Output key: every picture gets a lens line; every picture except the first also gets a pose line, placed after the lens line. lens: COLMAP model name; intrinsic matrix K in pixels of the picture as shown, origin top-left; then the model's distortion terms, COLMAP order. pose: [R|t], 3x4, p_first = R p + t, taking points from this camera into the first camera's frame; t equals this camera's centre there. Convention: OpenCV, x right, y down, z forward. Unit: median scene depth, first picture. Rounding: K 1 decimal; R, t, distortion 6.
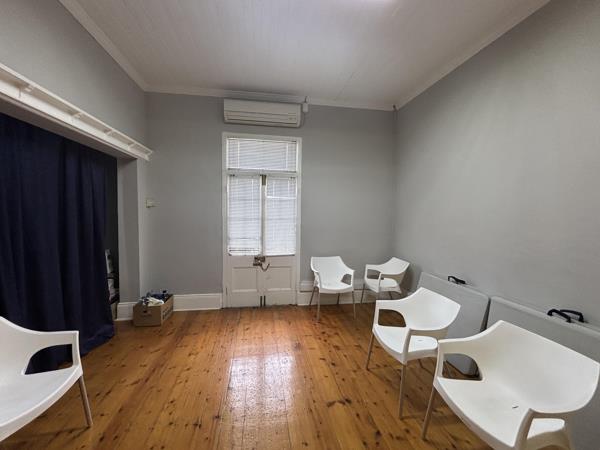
lens RADIAL K [[238.1, 0, 299.9], [0, 238.1, 221.5], [0, 0, 1]] dist [-0.002898, 0.002677]
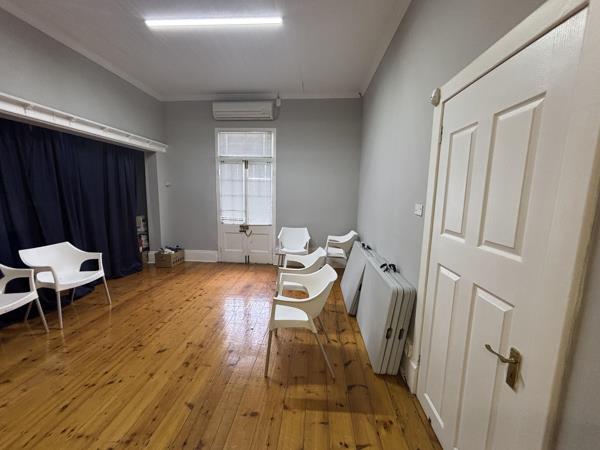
lens RADIAL K [[238.1, 0, 299.9], [0, 238.1, 221.5], [0, 0, 1]] dist [-0.002898, 0.002677]
pose [[0.973123, 0.033488, -0.227837, 0.426814], [-0.014267, 0.996237, 0.085493, 0.013309], [0.229843, -0.079945, 0.969939, -0.184183]]
